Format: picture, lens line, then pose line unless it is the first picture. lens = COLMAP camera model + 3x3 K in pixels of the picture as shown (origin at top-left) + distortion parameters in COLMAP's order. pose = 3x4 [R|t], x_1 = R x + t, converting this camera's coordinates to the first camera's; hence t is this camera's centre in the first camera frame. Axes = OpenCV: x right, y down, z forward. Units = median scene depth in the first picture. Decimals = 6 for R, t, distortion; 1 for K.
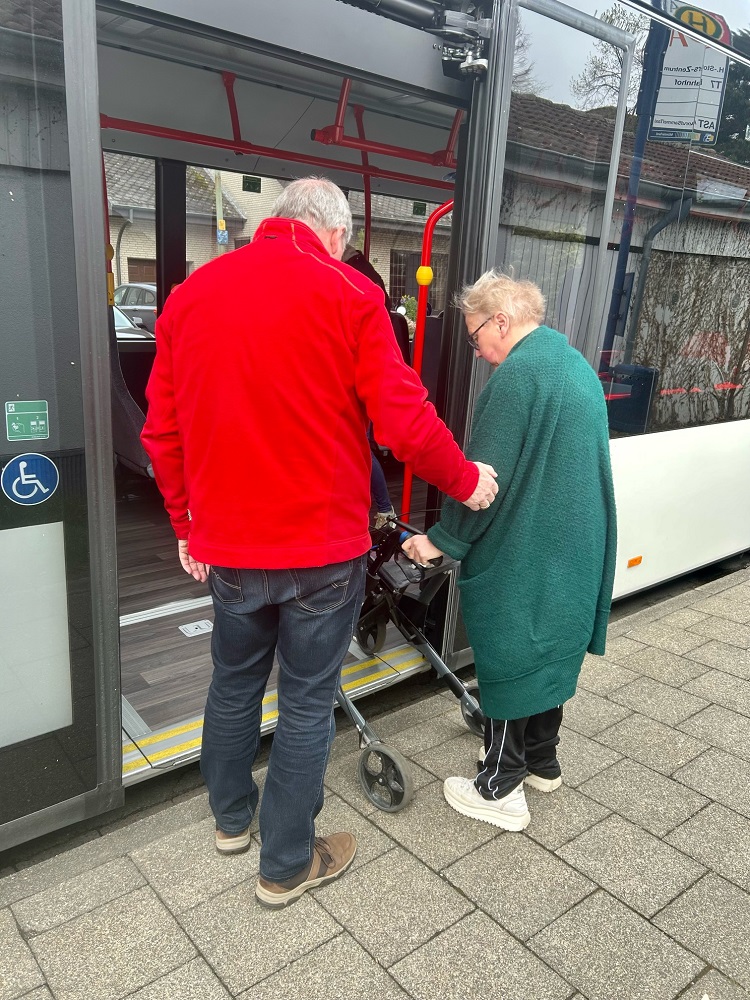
lens RADIAL K [[729.3, 0, 378.1], [0, 729.3, 467.4], [0, 0, 1]] dist [0.048215, -0.036517]
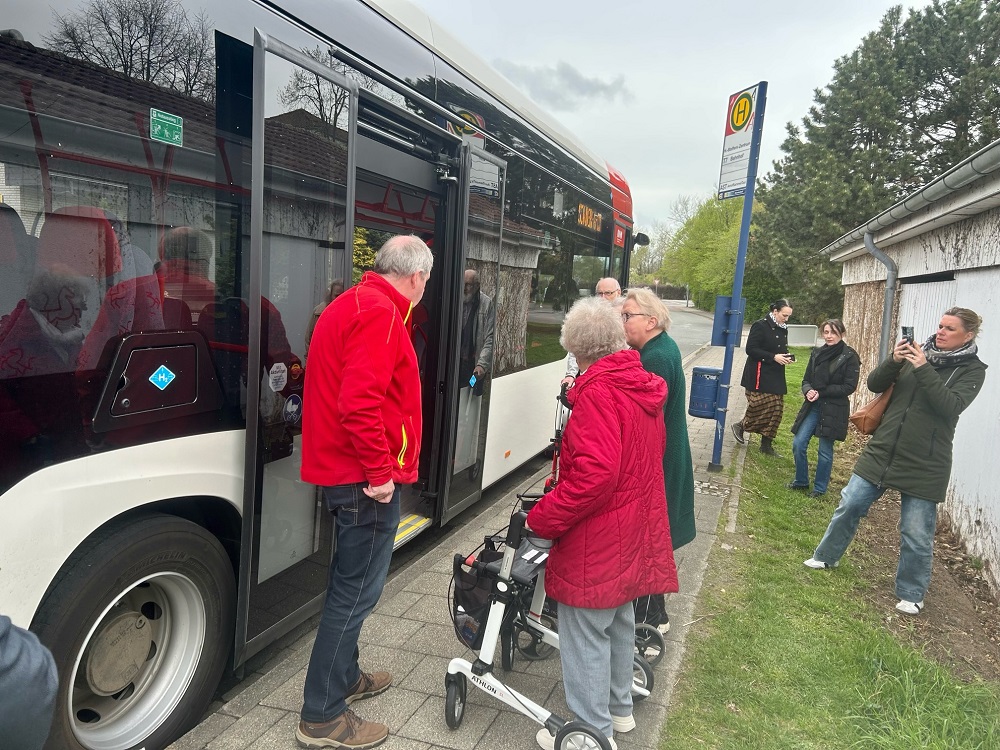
lens RADIAL K [[729.9, 0, 482.3], [0, 729.9, 374.1], [0, 0, 1]] dist [0.034926, -0.028384]
pose [[0.855392, -0.113614, 0.505368, -0.996785], [0.171464, 0.982751, -0.069285, 0.134719], [-0.488779, 0.145918, 0.860118, -0.760953]]
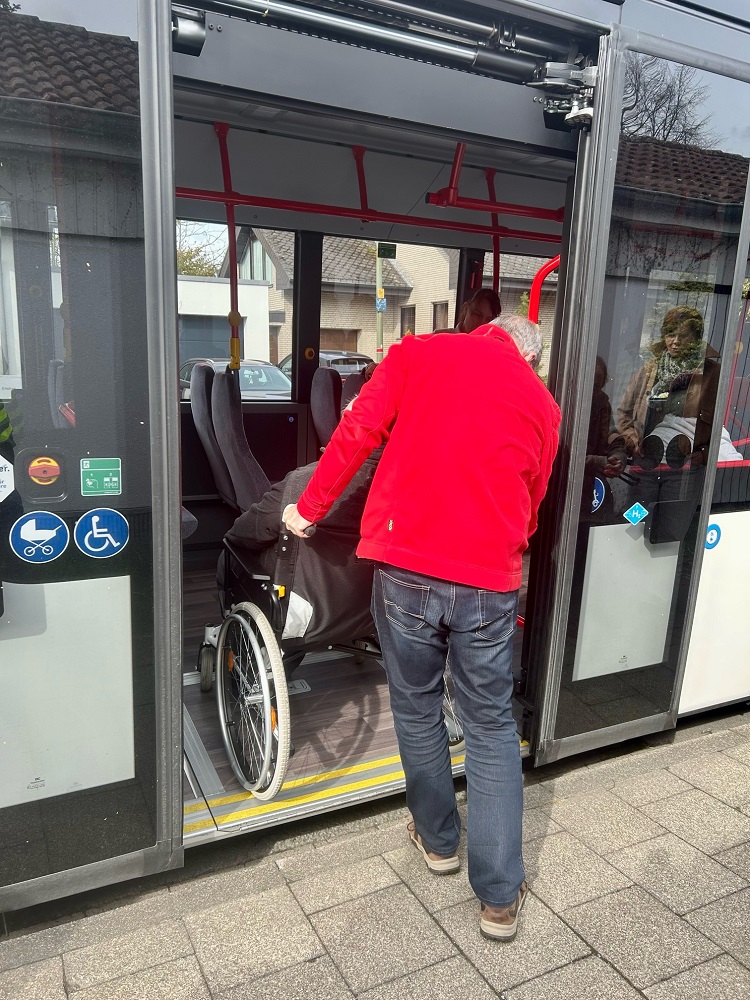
lens RADIAL K [[729.9, 0, 370.2], [0, 729.9, 480.3], [0, 0, 1]] dist [0.034926, -0.028384]
pose [[0.975952, 0.022160, -0.216854, 0.098670], [-0.035971, 0.997553, -0.059950, -0.008072], [0.214995, 0.066309, 0.974361, 0.053767]]
